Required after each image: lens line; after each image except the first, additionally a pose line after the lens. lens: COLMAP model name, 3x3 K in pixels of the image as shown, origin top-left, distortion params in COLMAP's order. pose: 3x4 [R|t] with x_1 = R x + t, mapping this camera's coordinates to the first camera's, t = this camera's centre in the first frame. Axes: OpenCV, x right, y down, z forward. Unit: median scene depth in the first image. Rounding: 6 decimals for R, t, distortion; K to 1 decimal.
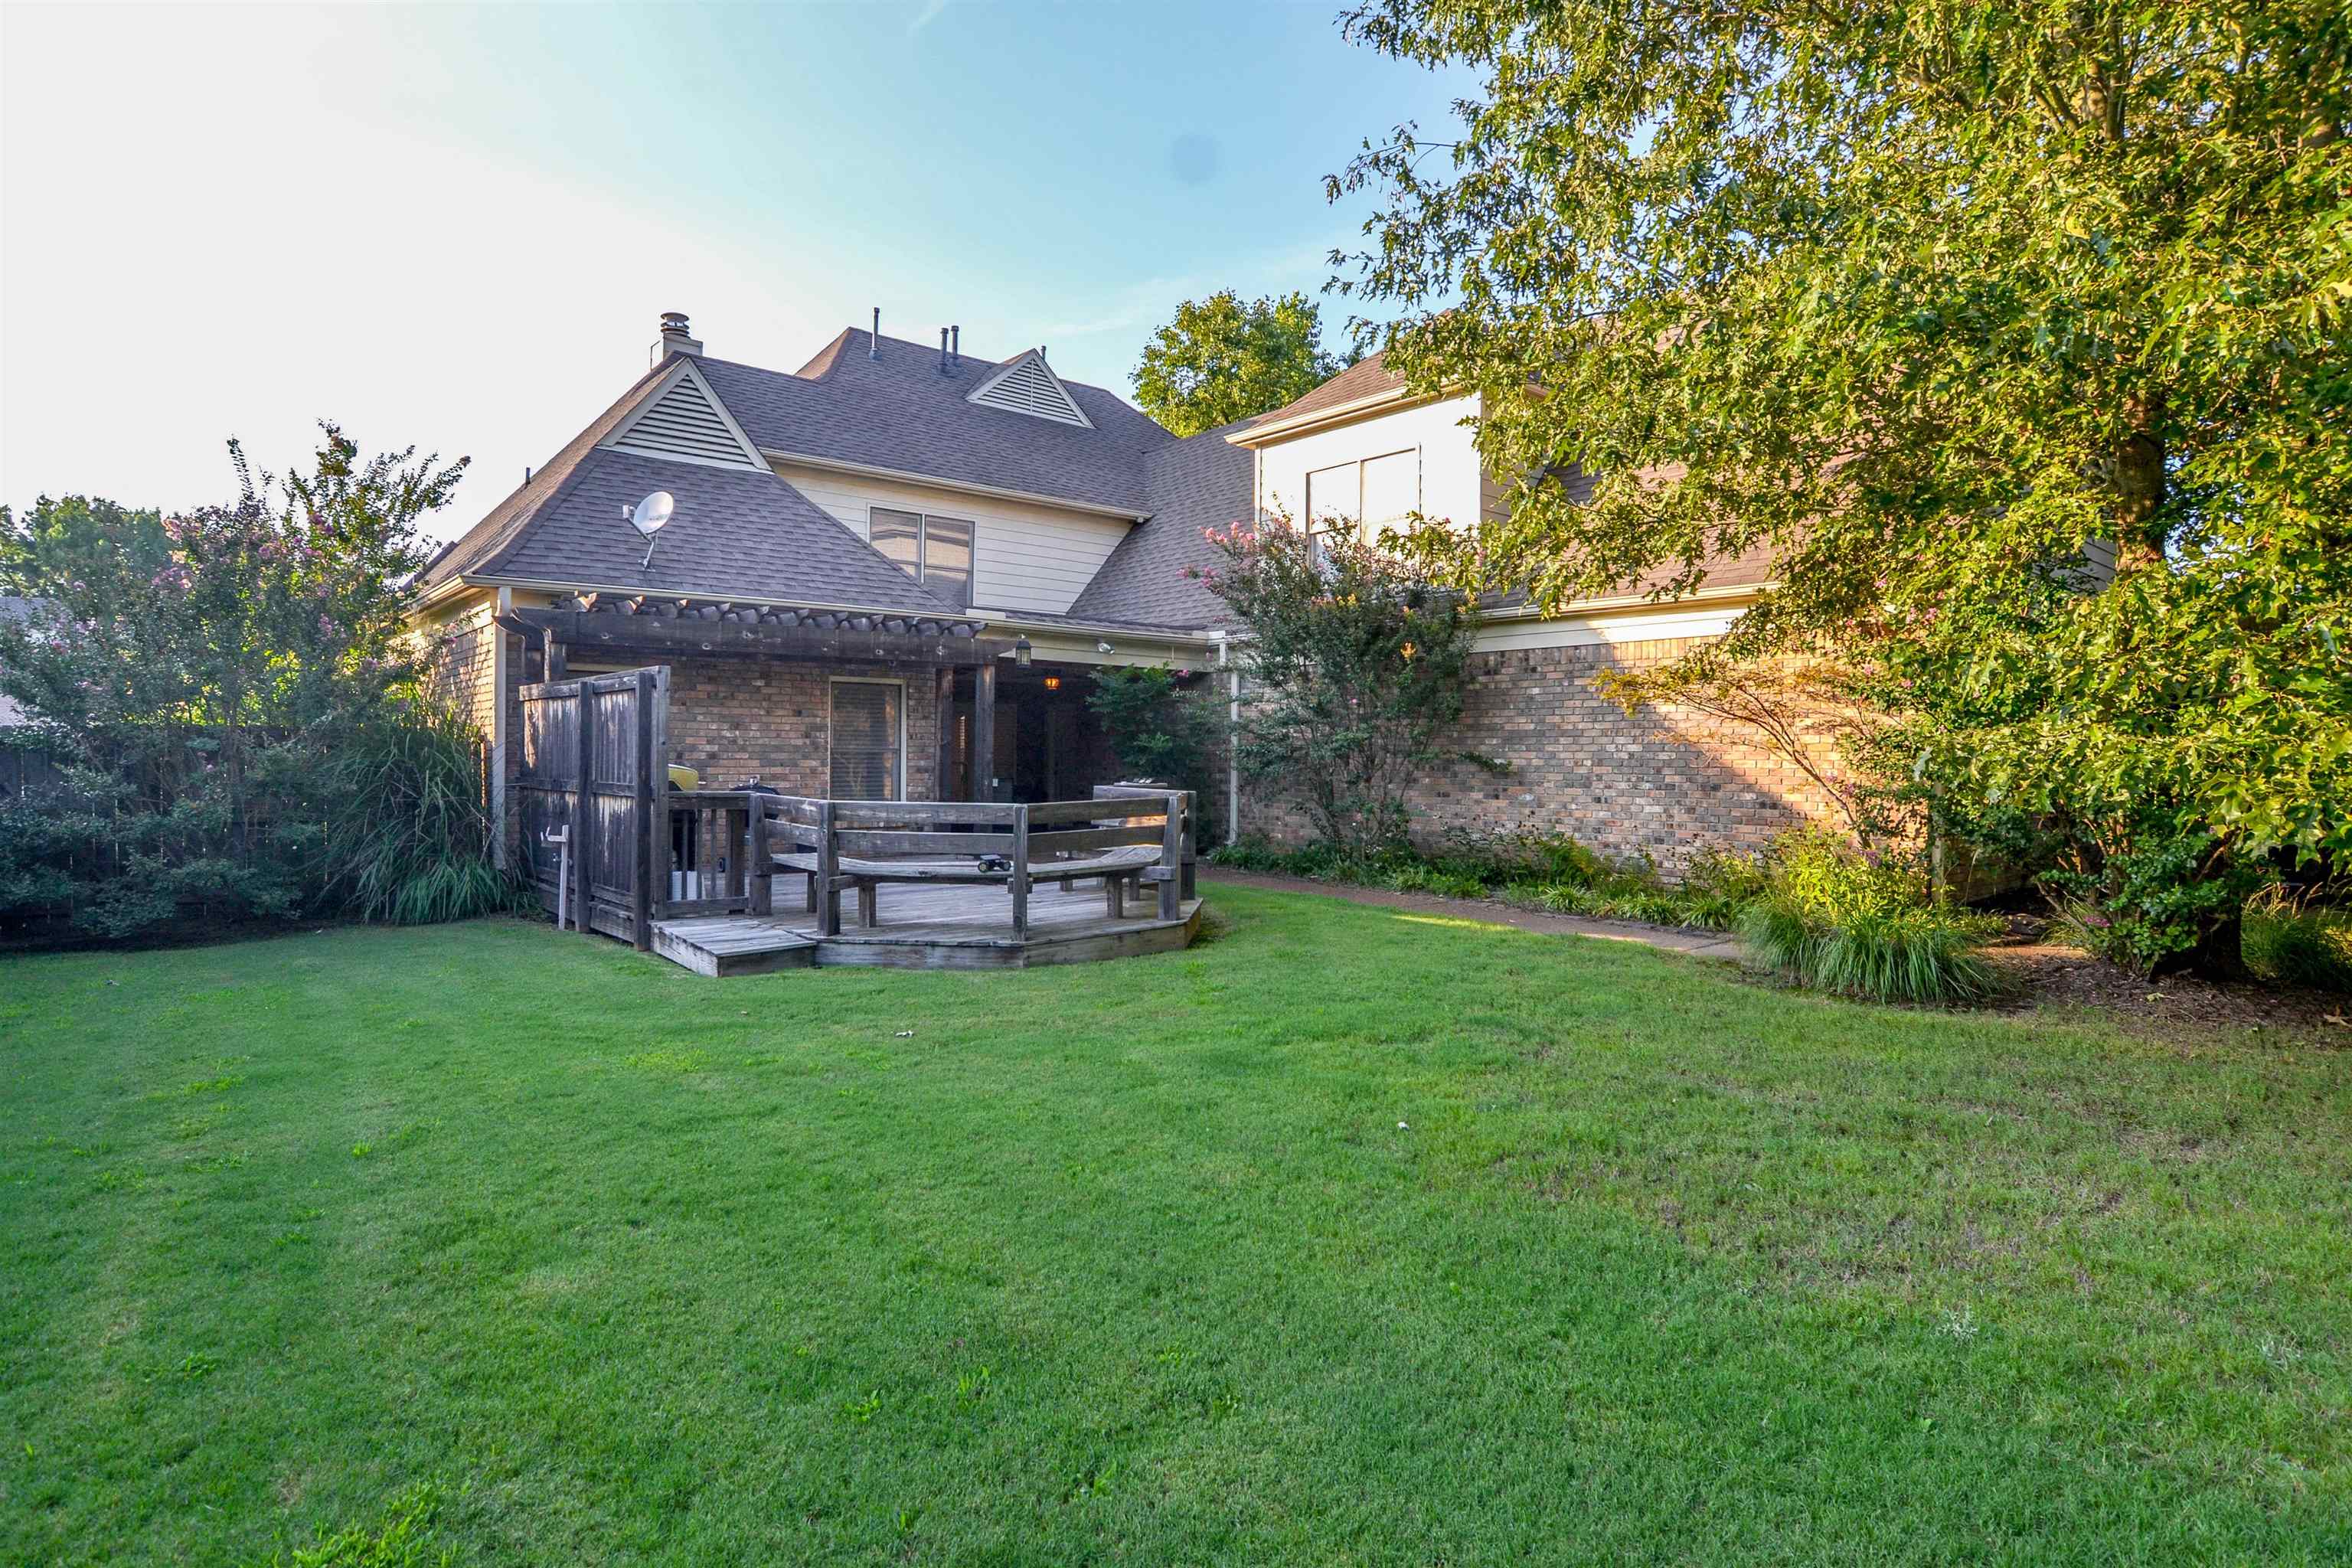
lens RADIAL K [[1233.9, 0, 1176.0], [0, 1233.9, 776.6], [0, 0, 1]] dist [0.000977, 0.000312]
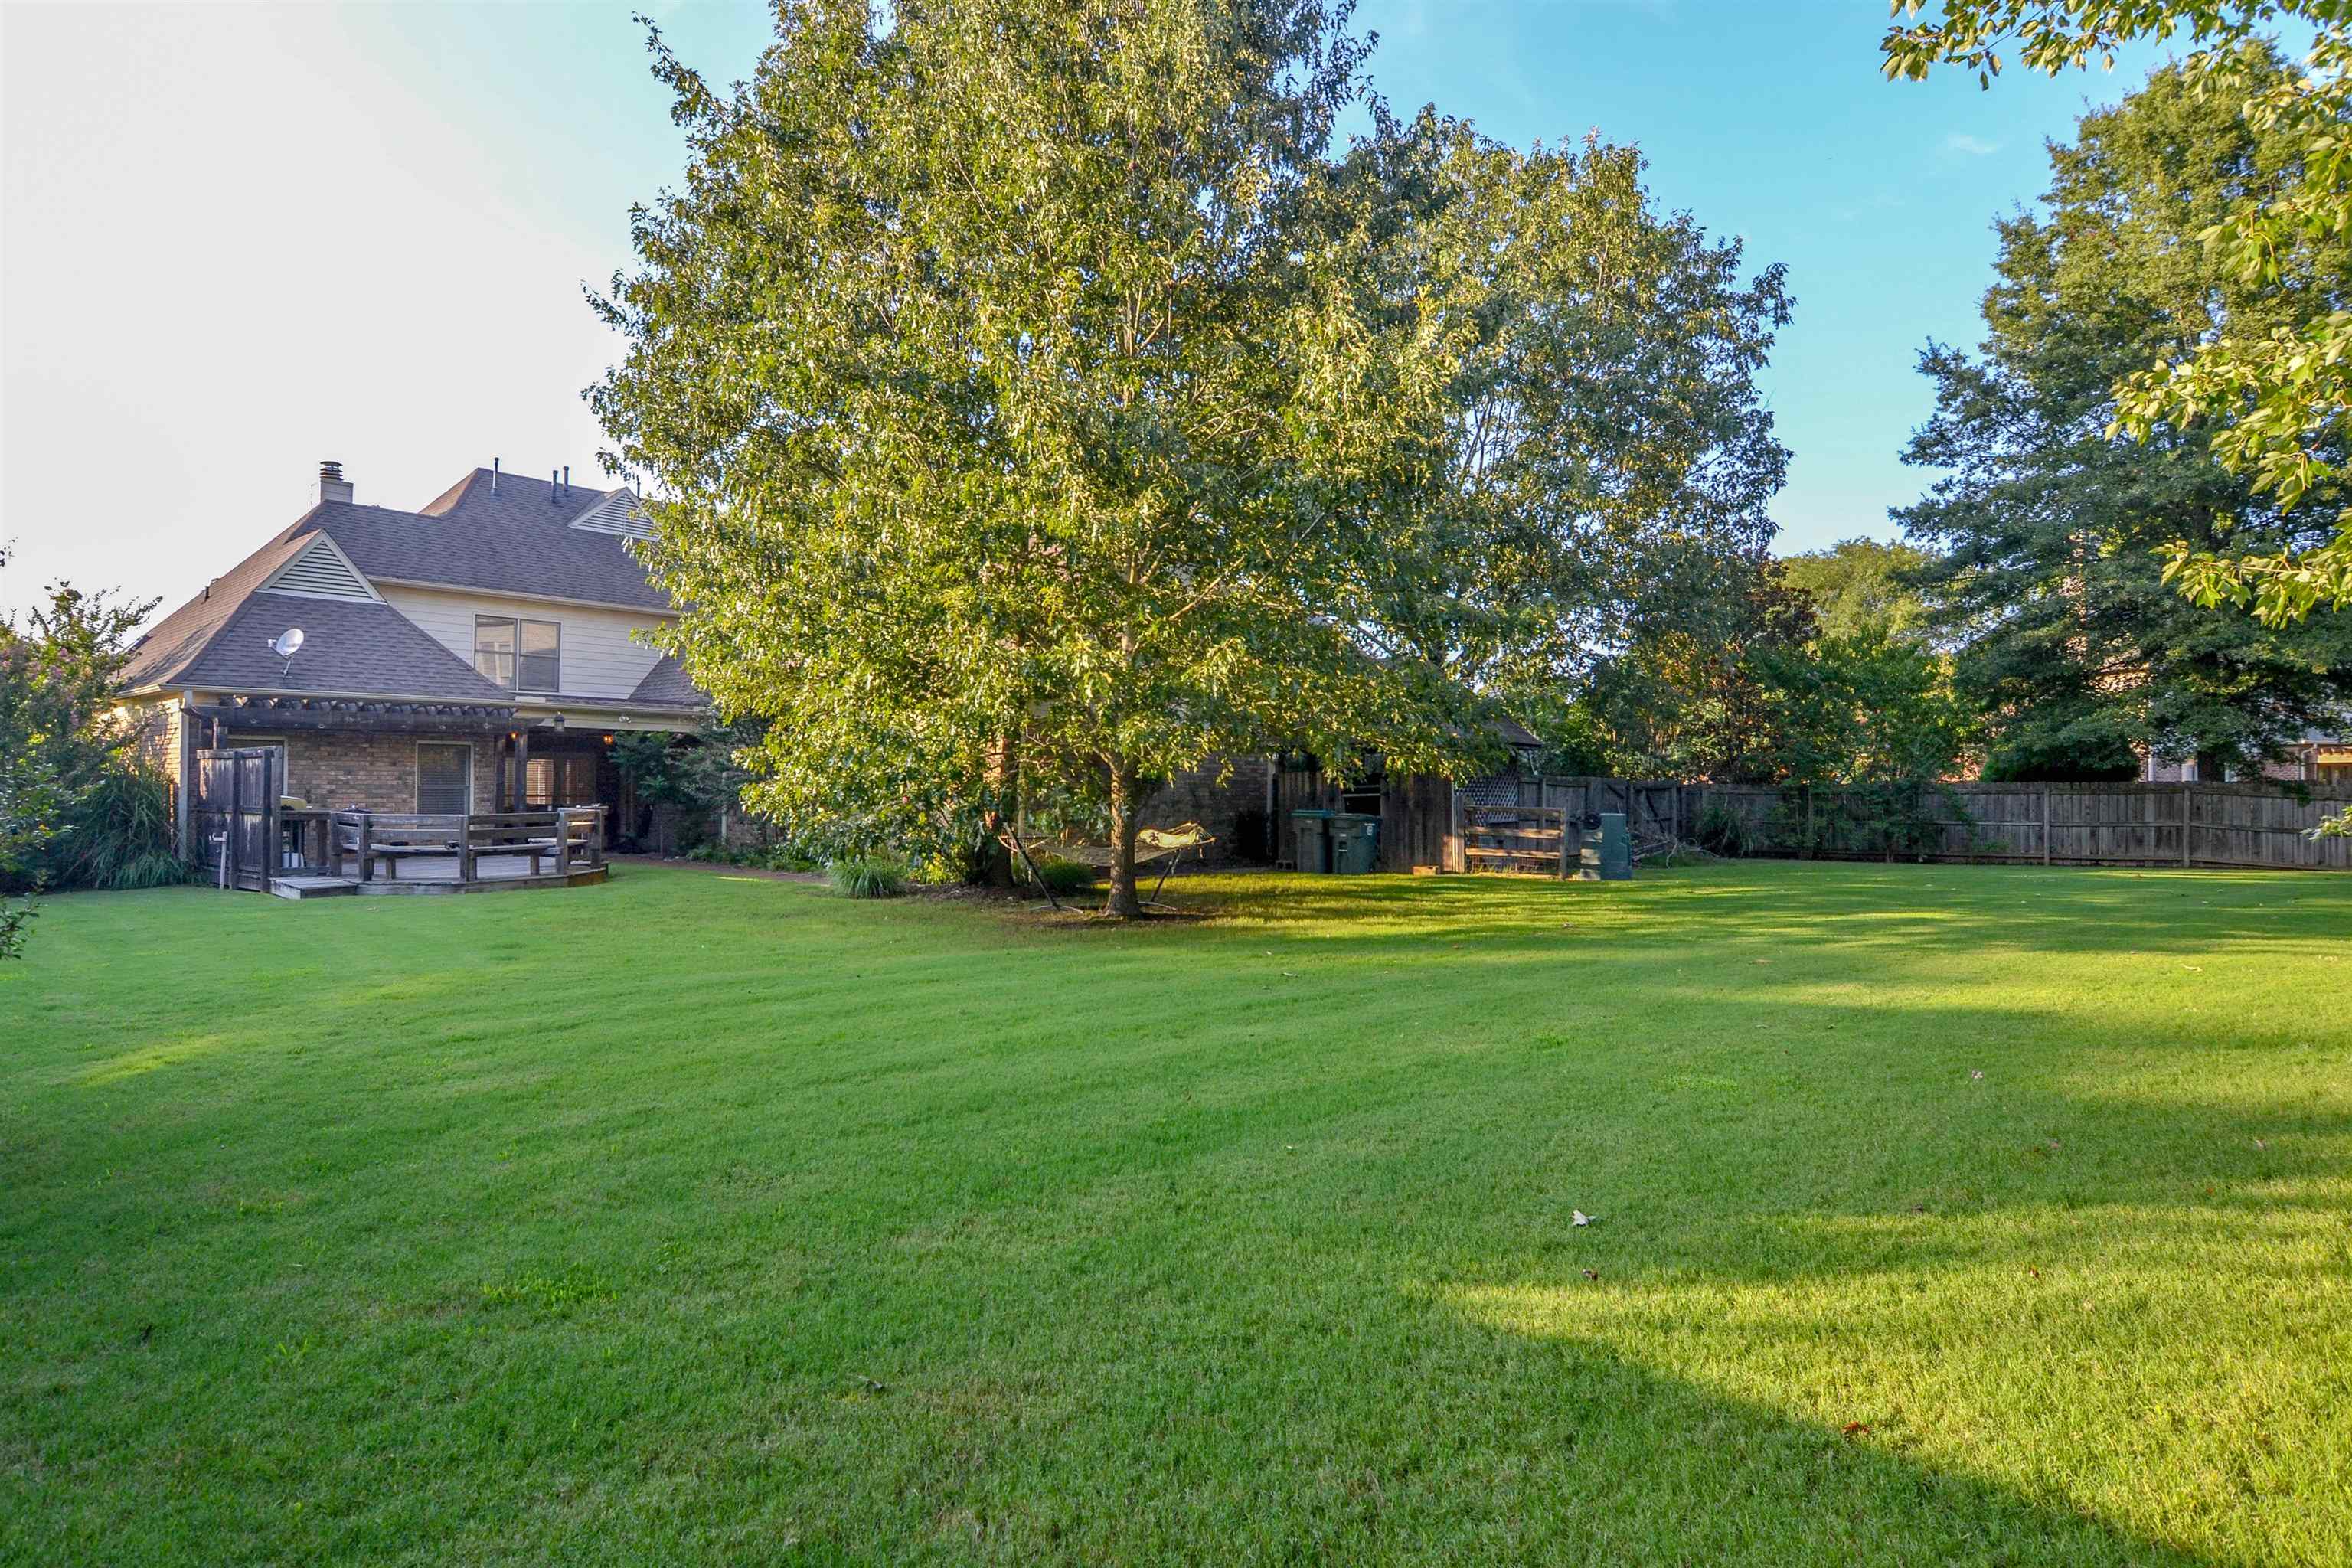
lens RADIAL K [[1243.6, 0, 1176.0], [0, 1243.6, 784.0], [0, 0, 1]] dist [-0.049594, 0.029416]
pose [[0.983169, -0.001492, 0.182693, 0.470652], [0.004920, 0.999820, -0.018311, 0.008854], [-0.182633, 0.018902, 0.982999, -0.865225]]
